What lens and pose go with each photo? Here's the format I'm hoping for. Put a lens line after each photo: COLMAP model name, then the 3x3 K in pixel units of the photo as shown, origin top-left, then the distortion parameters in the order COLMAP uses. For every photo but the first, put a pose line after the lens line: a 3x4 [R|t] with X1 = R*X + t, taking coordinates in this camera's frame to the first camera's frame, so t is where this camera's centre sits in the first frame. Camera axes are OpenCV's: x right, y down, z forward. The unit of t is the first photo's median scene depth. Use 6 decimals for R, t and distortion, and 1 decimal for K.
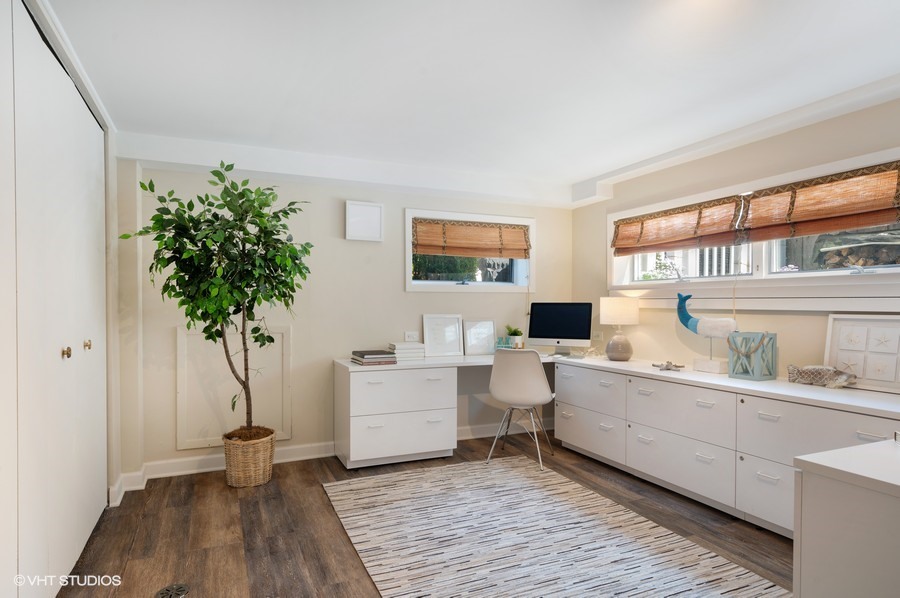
lens RADIAL K [[515.7, 0, 449.9], [0, 515.7, 313.2], [0, 0, 1]] dist [0.000478, 0.000423]
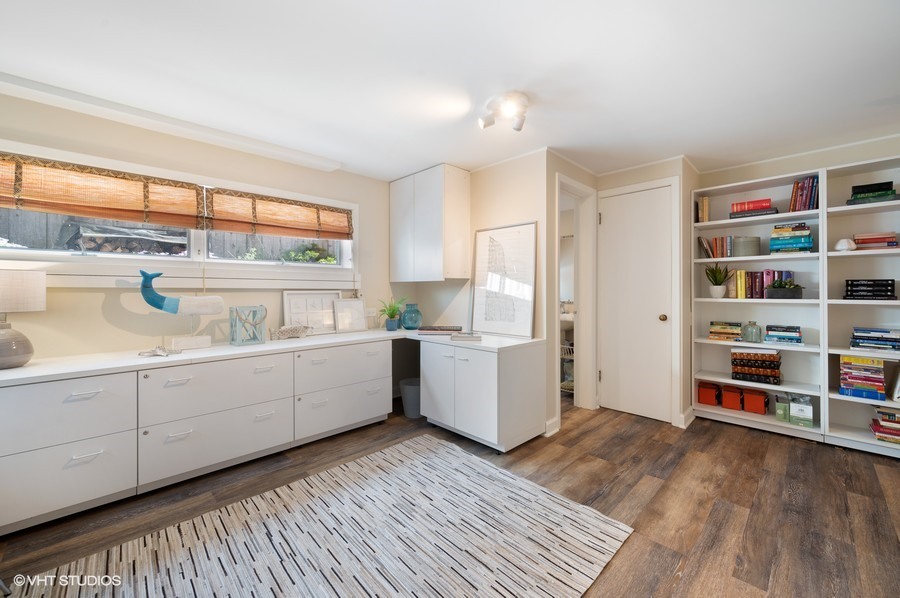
lens RADIAL K [[357.1, 0, 448.8], [0, 357.1, 292.2], [0, 0, 1]] dist [0.001705, 0.000254]
pose [[-0.335388, -0.007789, 0.942048, -0.384317], [0.017062, 0.999752, 0.014341, -0.001212], [-0.941926, 0.020883, -0.335172, 0.847127]]
